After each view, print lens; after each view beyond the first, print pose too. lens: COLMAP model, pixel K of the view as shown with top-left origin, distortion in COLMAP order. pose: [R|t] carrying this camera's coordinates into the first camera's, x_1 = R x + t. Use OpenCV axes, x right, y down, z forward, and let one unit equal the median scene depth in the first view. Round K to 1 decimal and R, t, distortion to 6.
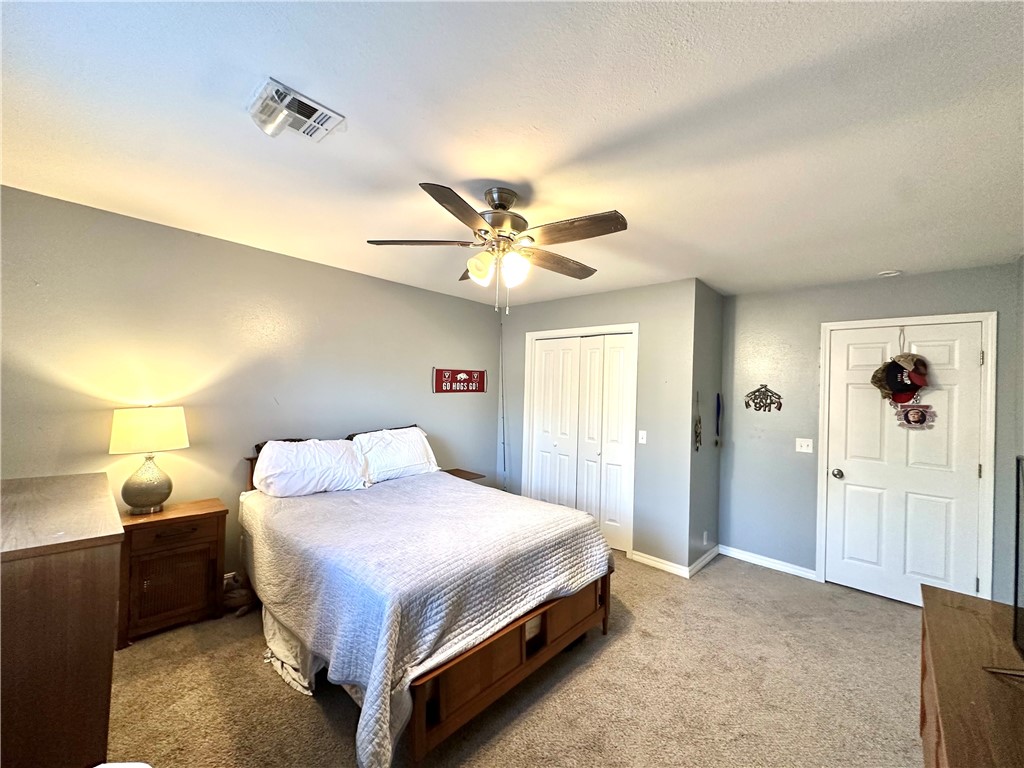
lens RADIAL K [[402.2, 0, 512.0], [0, 402.2, 384.0], [0, 0, 1]] dist [-0.032699, -0.000017]
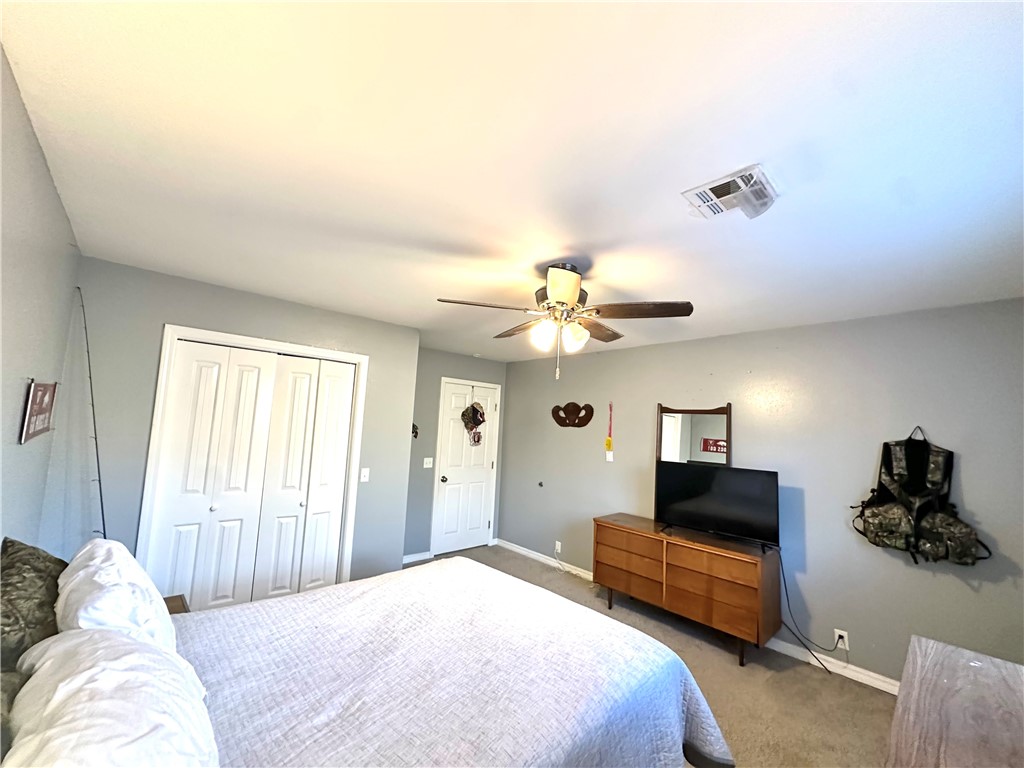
lens RADIAL K [[409.7, 0, 512.0], [0, 409.7, 384.0], [0, 0, 1]] dist [0.000892, 0.000009]
pose [[0.036636, 0.067523, 0.997045, -0.808509], [-0.049234, 0.996625, -0.065686, -0.046989], [-0.998115, -0.046682, 0.039837, 0.756730]]
